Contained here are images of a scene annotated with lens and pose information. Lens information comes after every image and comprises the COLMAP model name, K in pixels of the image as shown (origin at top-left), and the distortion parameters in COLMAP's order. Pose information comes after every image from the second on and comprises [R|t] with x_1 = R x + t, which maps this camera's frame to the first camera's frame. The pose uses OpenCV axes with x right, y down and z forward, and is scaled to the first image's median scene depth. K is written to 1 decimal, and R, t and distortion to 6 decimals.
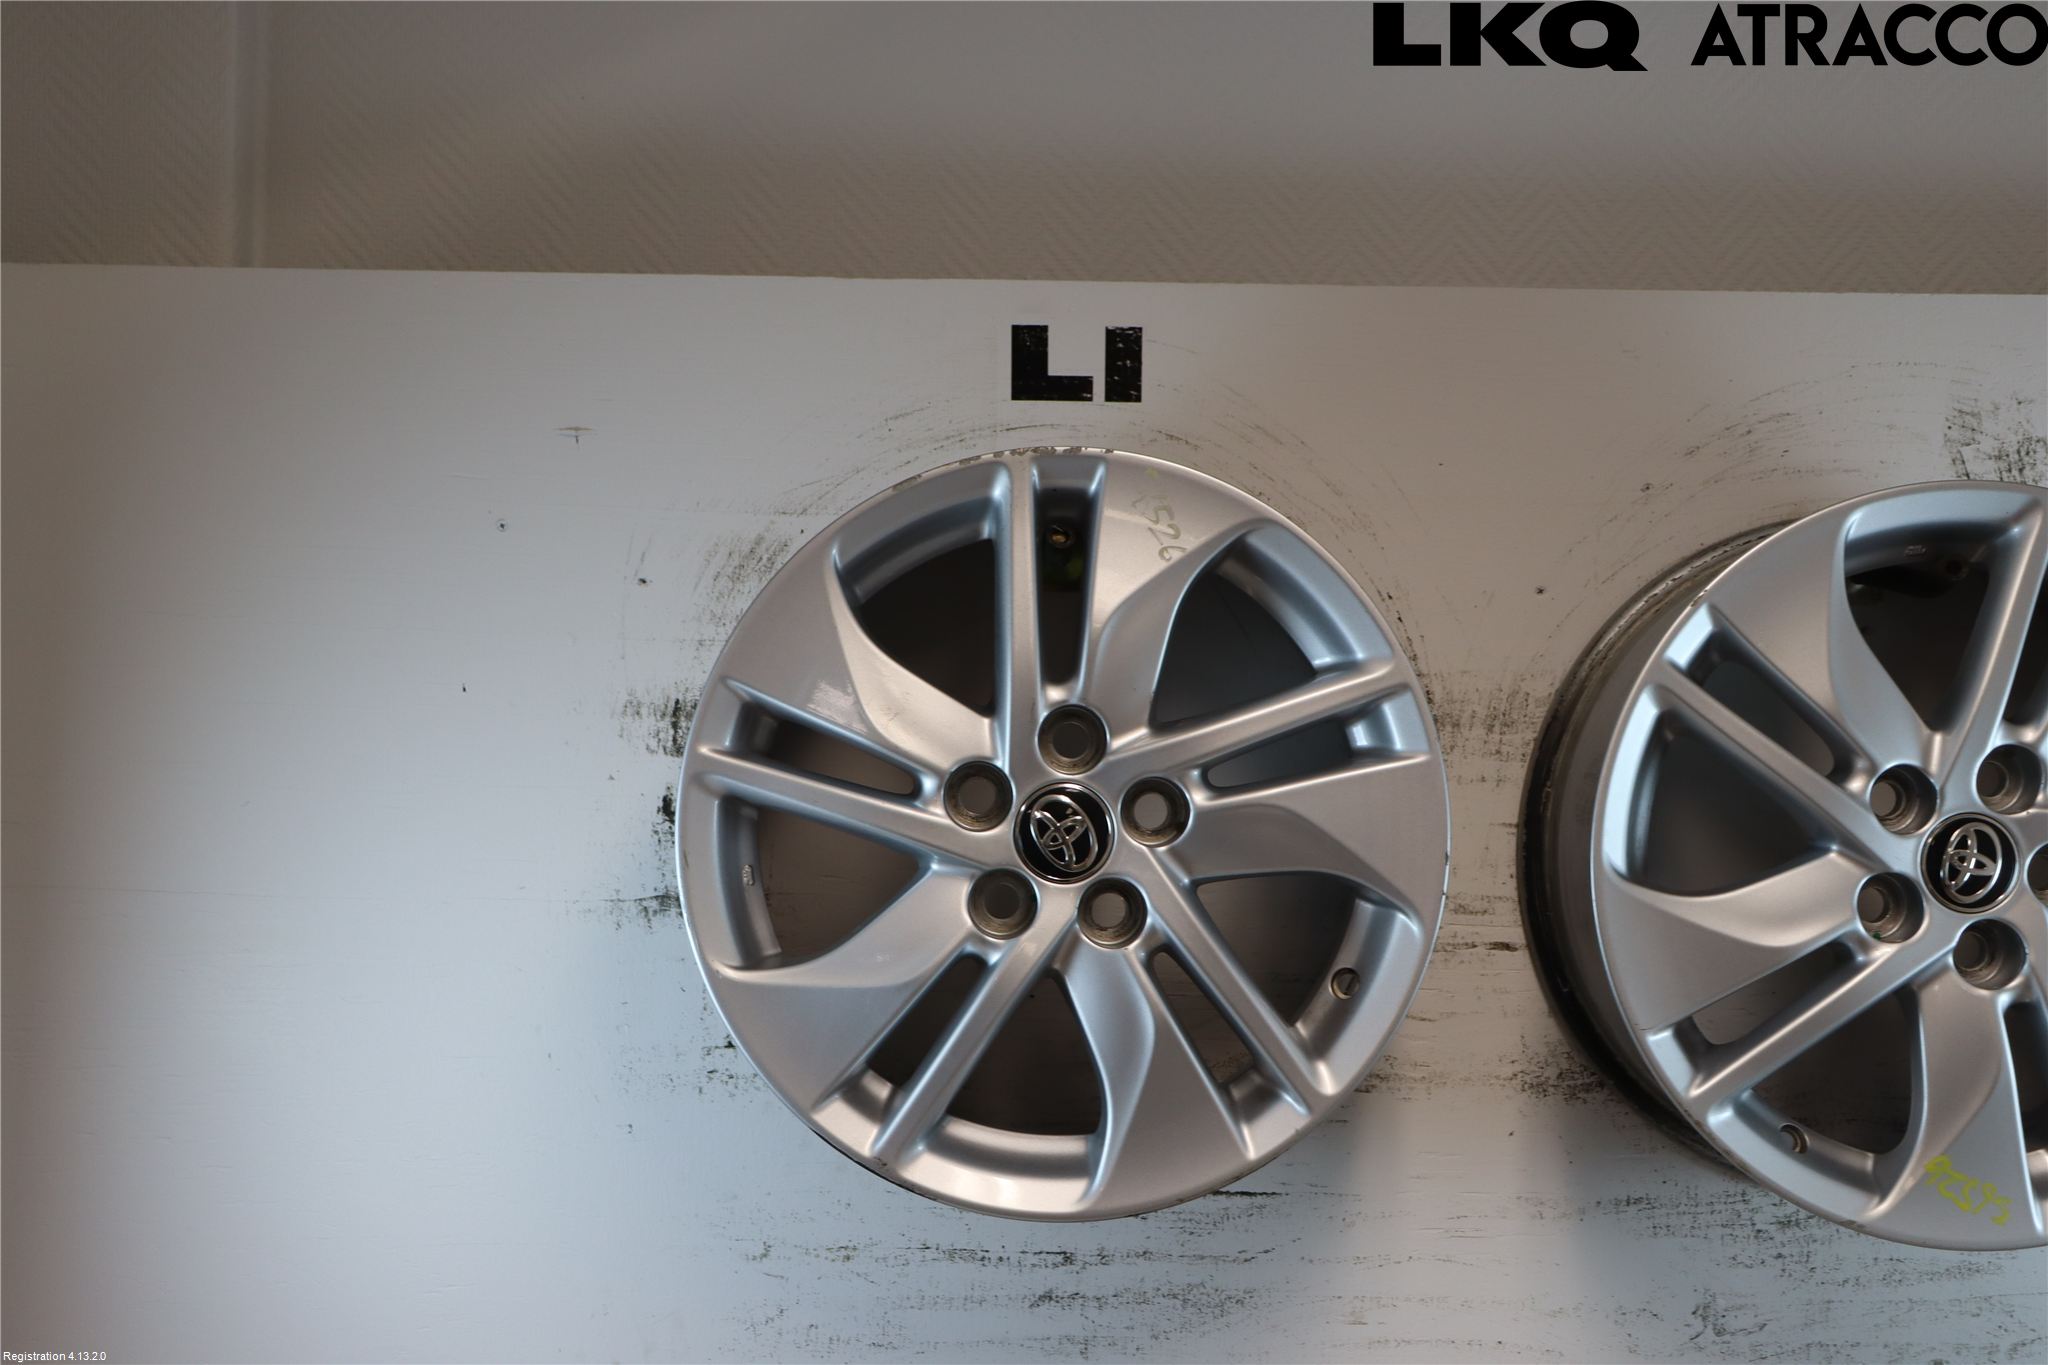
lens RADIAL K [[2545.0, 0, 1029.3], [0, 2545.0, 708.8], [0, 0, 1]] dist [-0.028739, 0.289493]
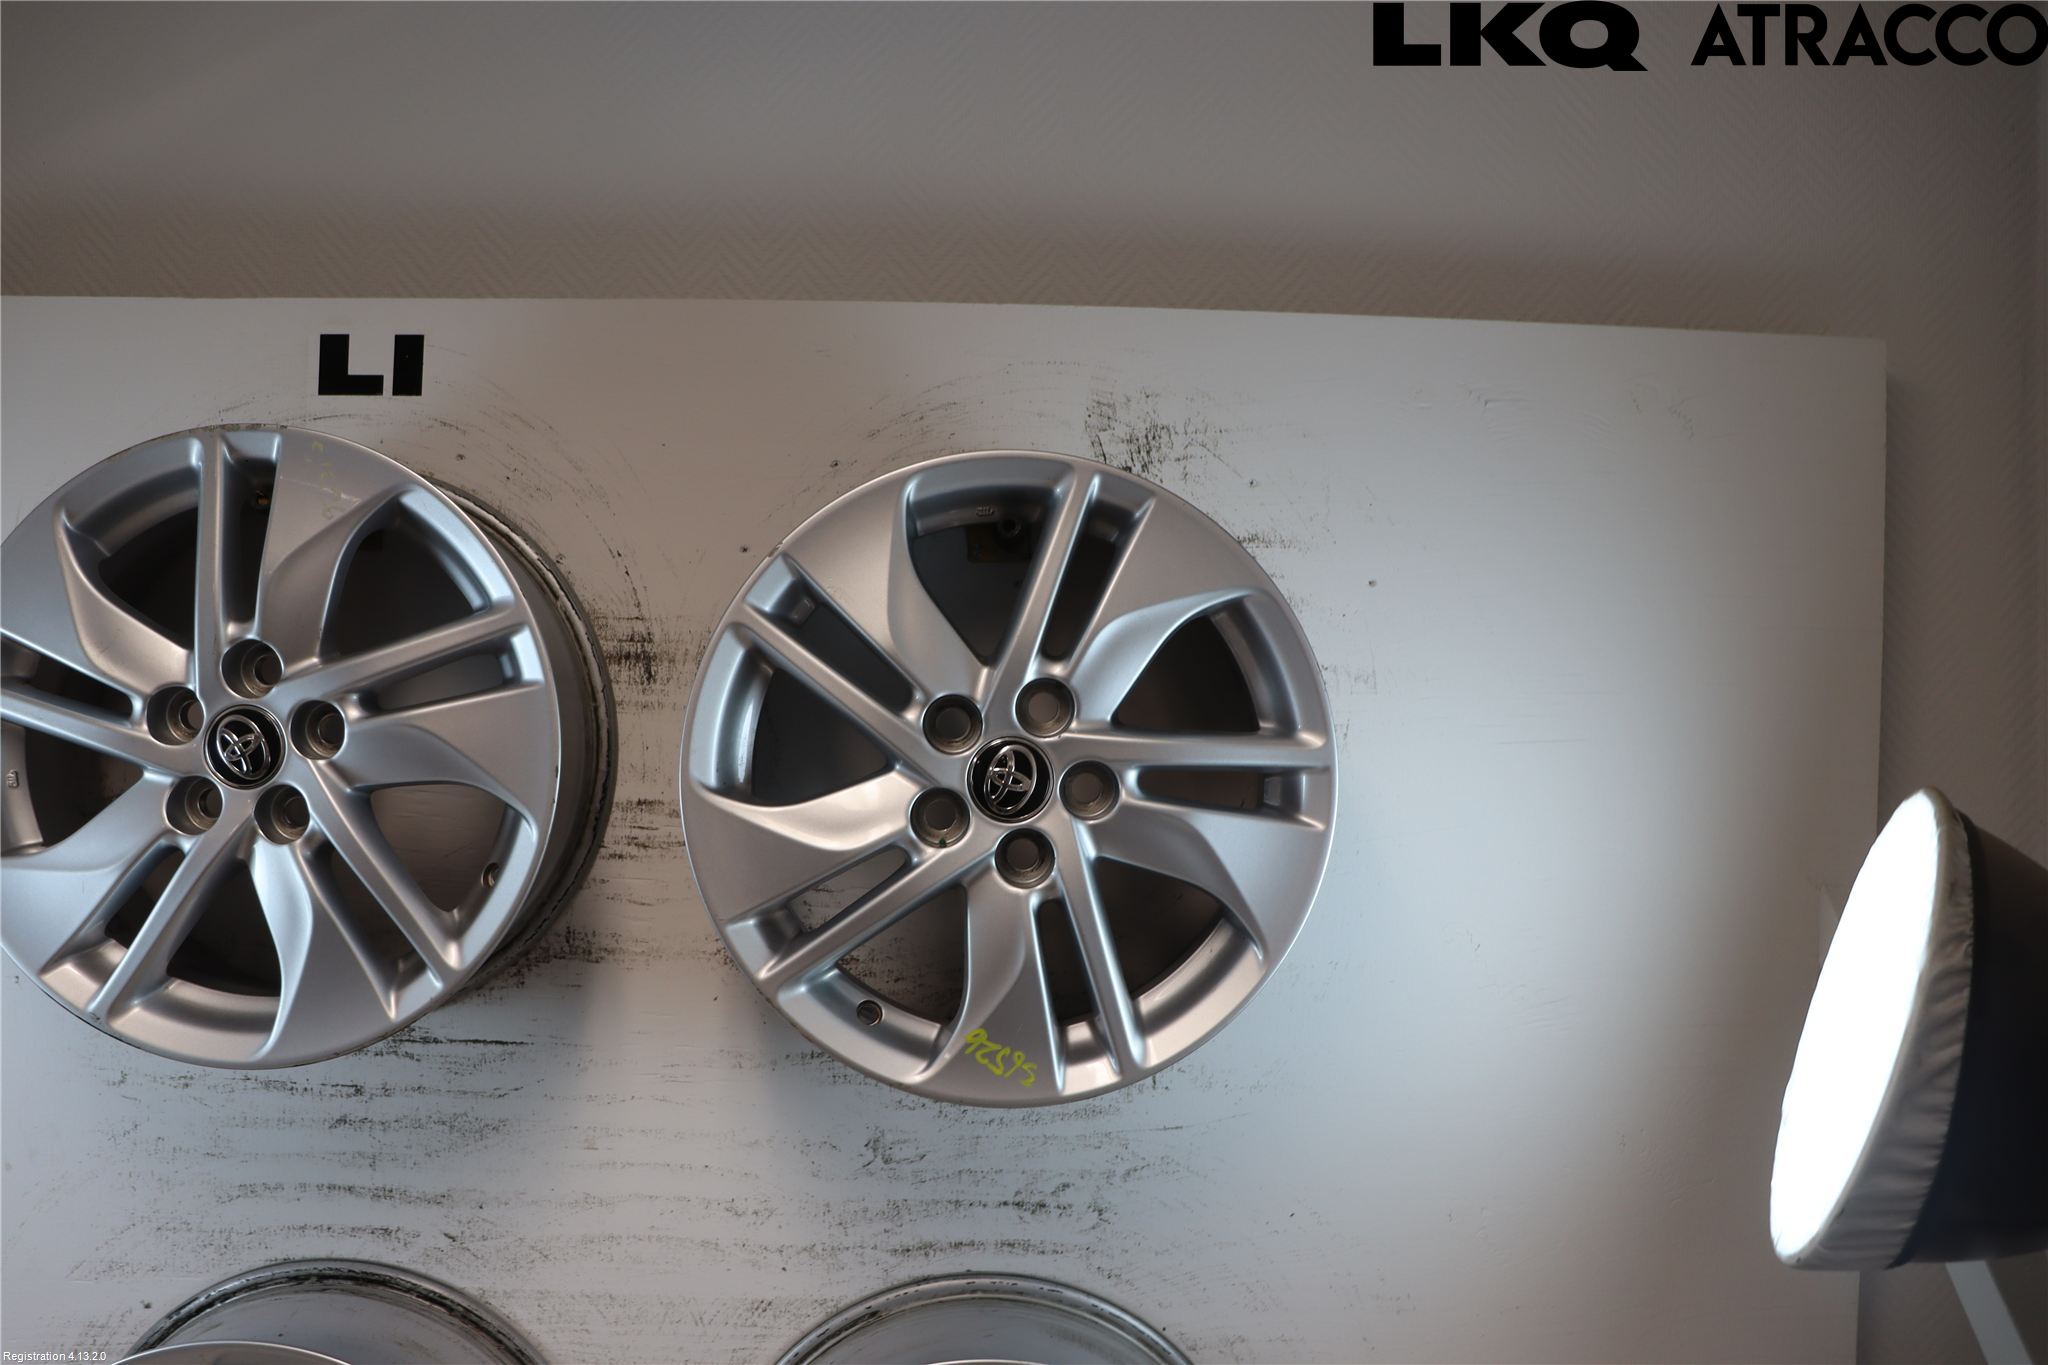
lens RADIAL K [[1708.9, 0, 1015.7], [0, 1708.9, 707.6], [0, 0, 1]] dist [-0.173951, 0.180146]
pose [[0.999894, 0.007643, -0.012386, 0.378901], [-0.007346, 0.999689, 0.023834, 0.009083], [0.012564, -0.023740, 0.999639, 0.221402]]
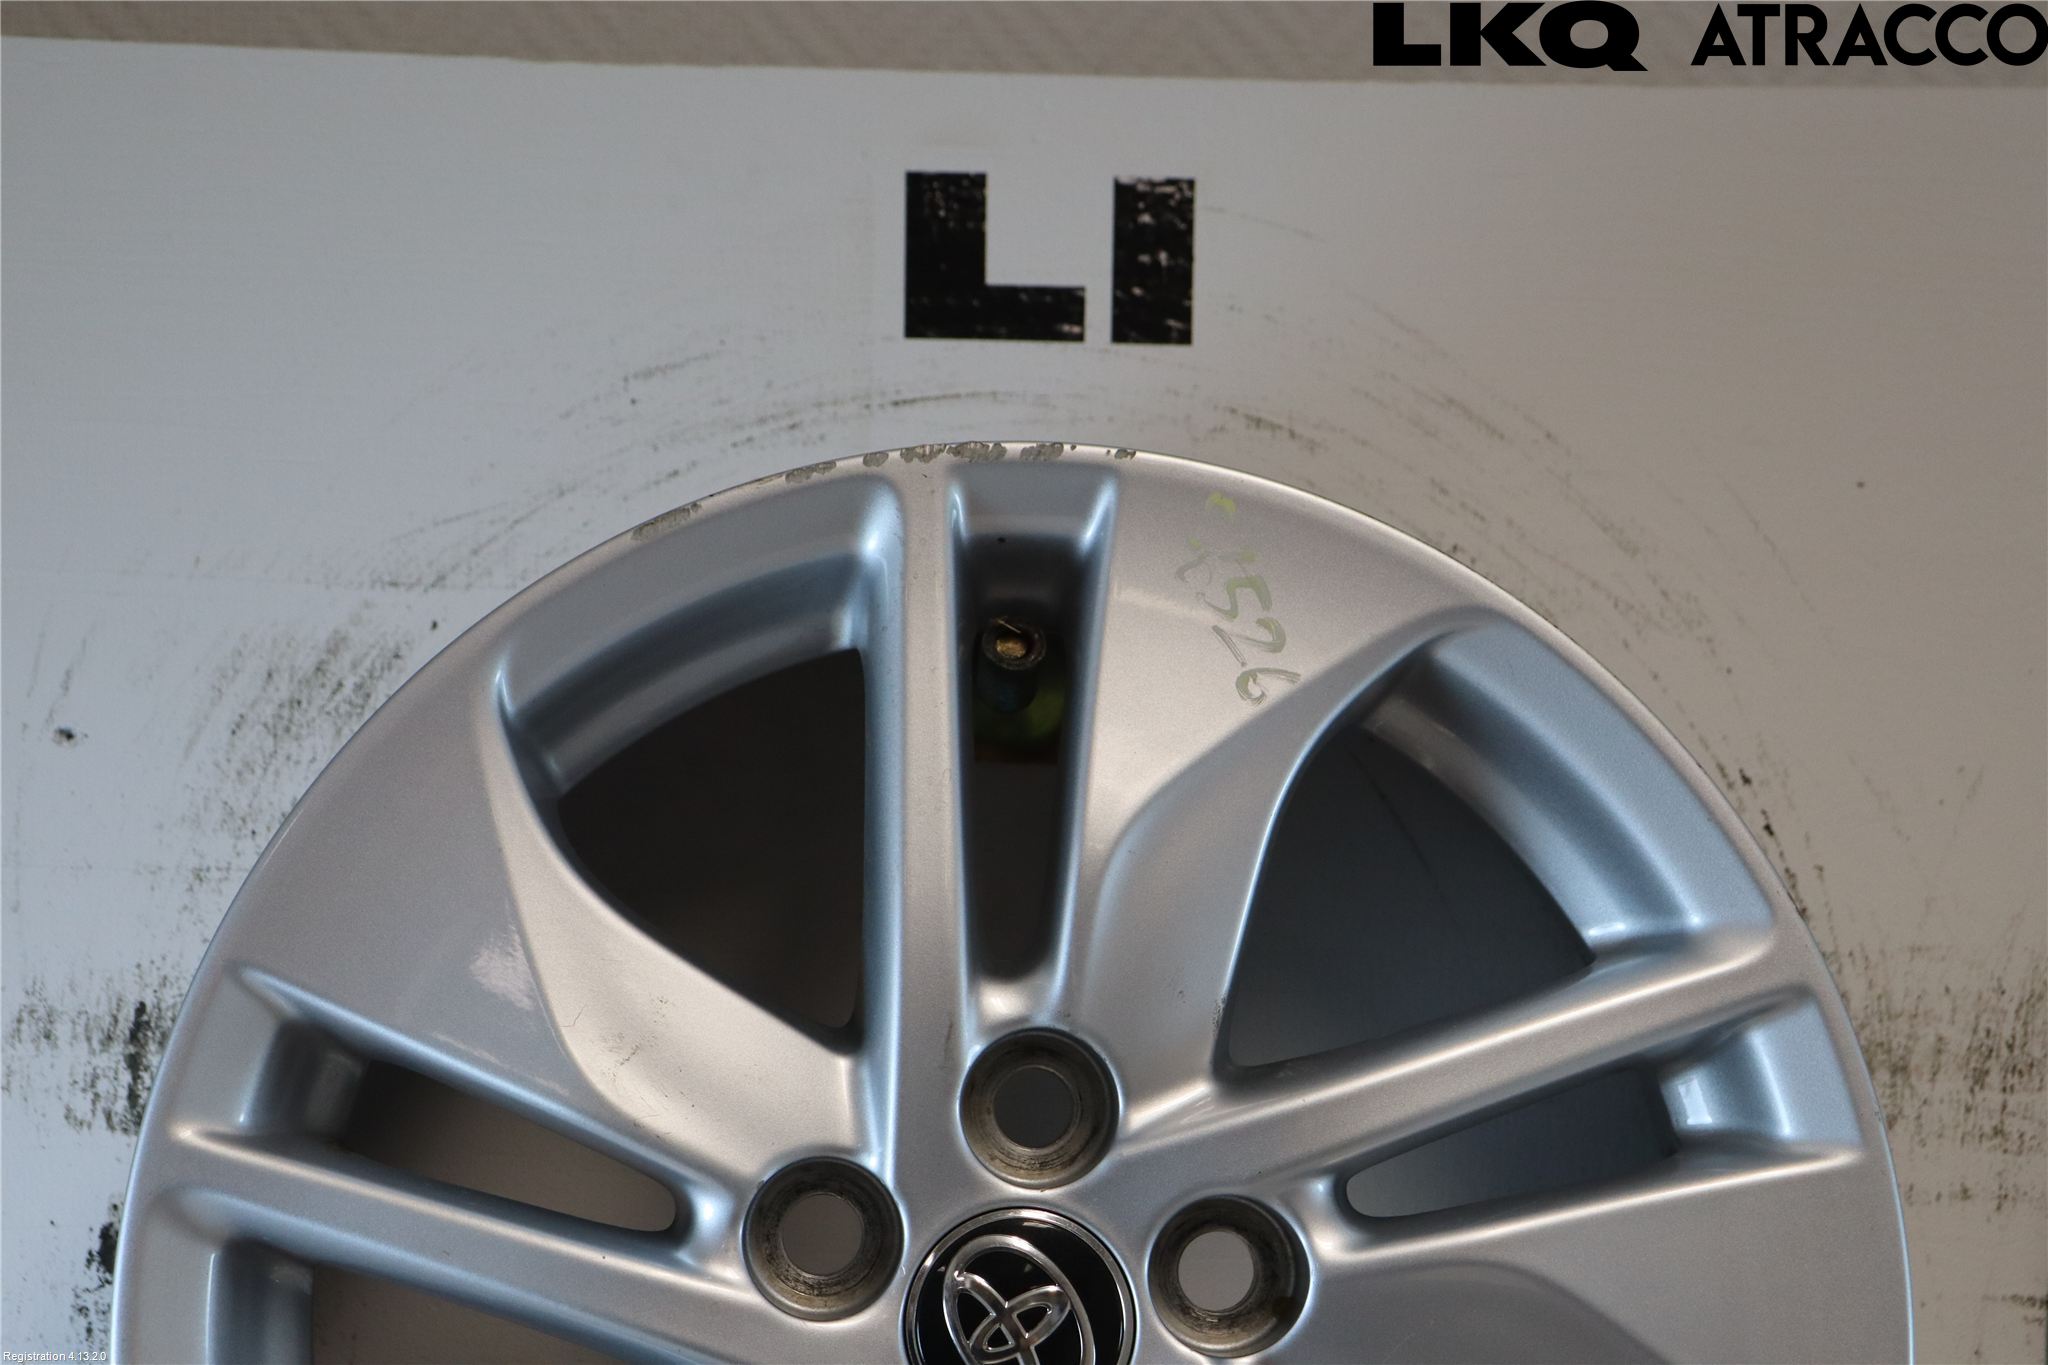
lens RADIAL K [[4874.8, 0, 1018.9], [0, 4874.8, 689.7], [0, 0, 1]] dist [0.368882, 0.849346]
pose [[0.999828, 0.006212, 0.017497, -0.001755], [-0.005314, 0.998689, -0.050905, -0.016598], [-0.017790, 0.050803, 0.998550, 0.151879]]
